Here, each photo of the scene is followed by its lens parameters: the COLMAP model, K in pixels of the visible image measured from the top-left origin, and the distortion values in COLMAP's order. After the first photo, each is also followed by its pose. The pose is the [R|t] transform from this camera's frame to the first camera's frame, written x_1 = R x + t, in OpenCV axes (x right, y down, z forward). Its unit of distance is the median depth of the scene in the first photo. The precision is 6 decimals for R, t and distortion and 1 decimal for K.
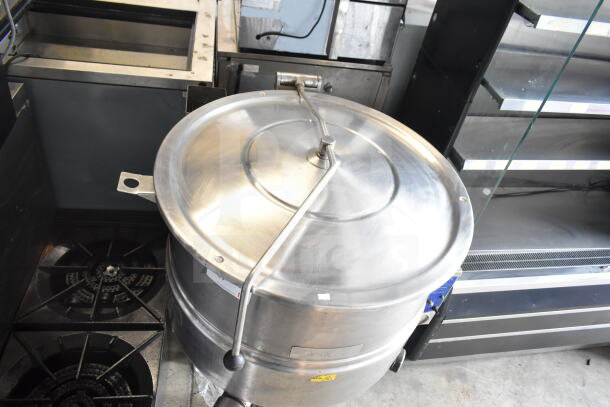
lens RADIAL K [[469.6, 0, 305.4], [0, 469.6, 202.6], [0, 0, 1]] dist [-0.006849, -0.005562]
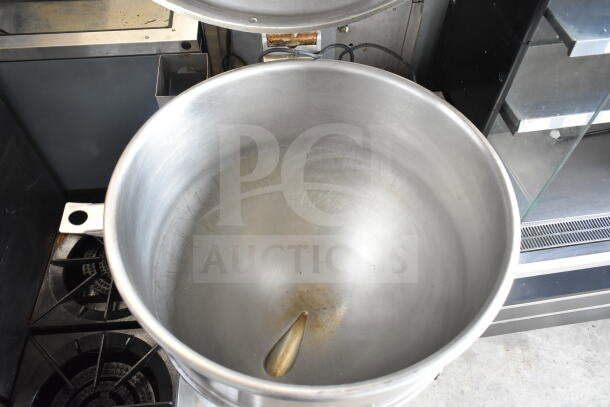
lens RADIAL K [[469.6, 0, 302.8], [0, 469.6, 205.5], [0, 0, 1]] dist [-0.006849, -0.005562]
pose [[0.987205, -0.059595, -0.147904, 0.092238], [0.088599, 0.976184, 0.198030, -0.129321], [0.132580, -0.208600, 0.968973, 0.185059]]
